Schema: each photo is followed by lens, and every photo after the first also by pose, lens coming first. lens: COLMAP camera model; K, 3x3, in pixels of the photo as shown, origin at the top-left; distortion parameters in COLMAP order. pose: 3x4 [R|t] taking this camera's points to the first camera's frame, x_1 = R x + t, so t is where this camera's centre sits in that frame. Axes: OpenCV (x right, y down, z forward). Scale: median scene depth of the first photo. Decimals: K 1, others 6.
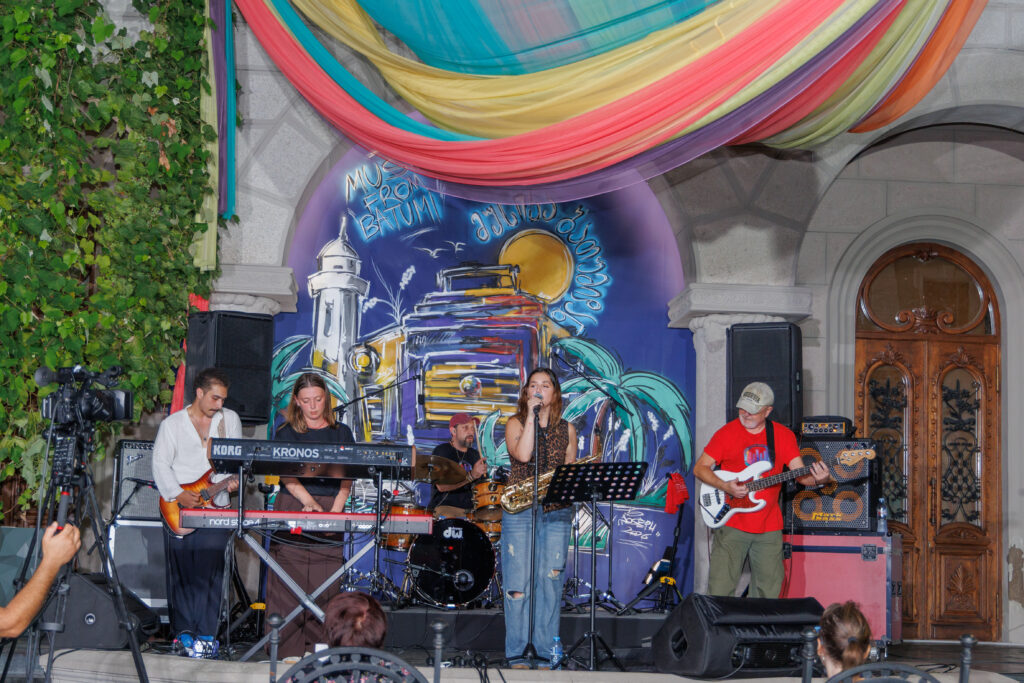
lens RADIAL K [[1376.6, 0, 509.1], [0, 1376.6, 319.3], [0, 0, 1]] dist [0.029752, 0.000000]
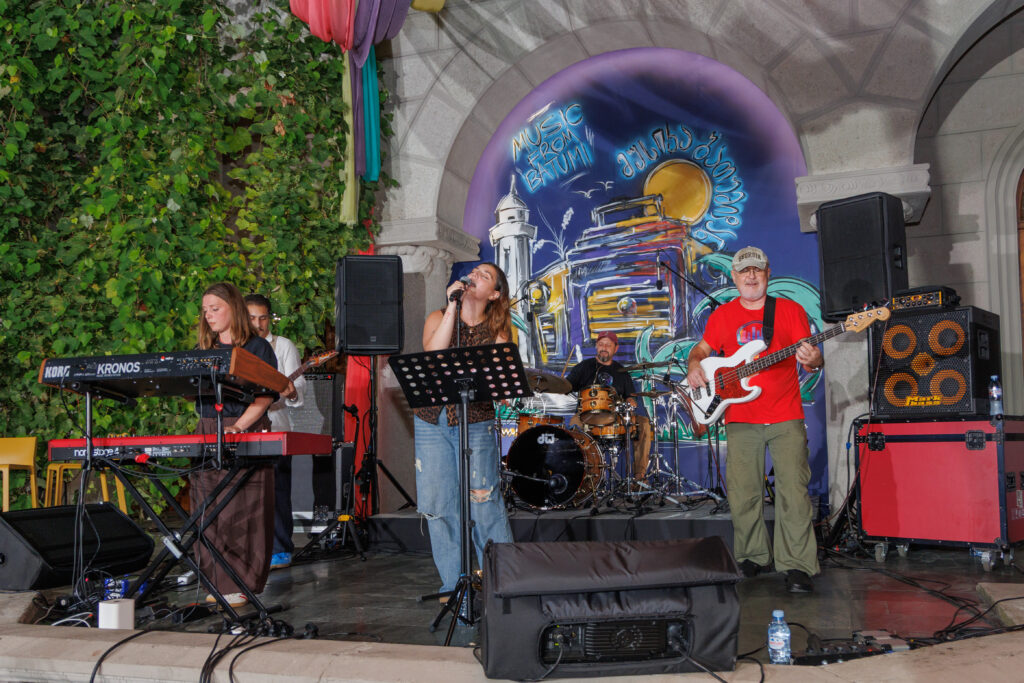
lens RADIAL K [[854.1, 0, 529.7], [0, 854.1, 365.7], [0, 0, 1]] dist [0.004337, 0.001554]
pose [[0.937301, -0.077267, -0.339847, 0.132990], [0.103986, 0.992701, 0.061095, 0.045866], [0.332645, -0.092603, 0.938494, 0.304438]]
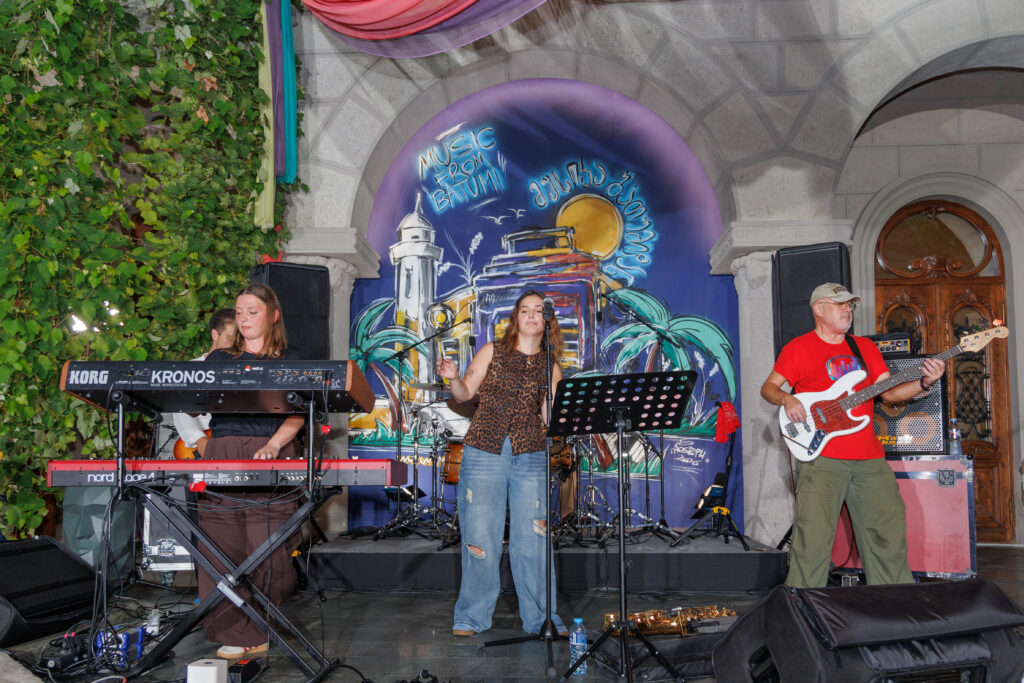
lens RADIAL K [[854.1, 0, 539.2], [0, 854.1, 379.8], [0, 0, 1]] dist [0.004337, 0.001554]
pose [[0.995989, -0.040549, -0.079760, 0.029744], [0.045568, 0.997026, 0.062146, 0.040914], [0.077003, -0.065531, 0.994875, 0.300932]]
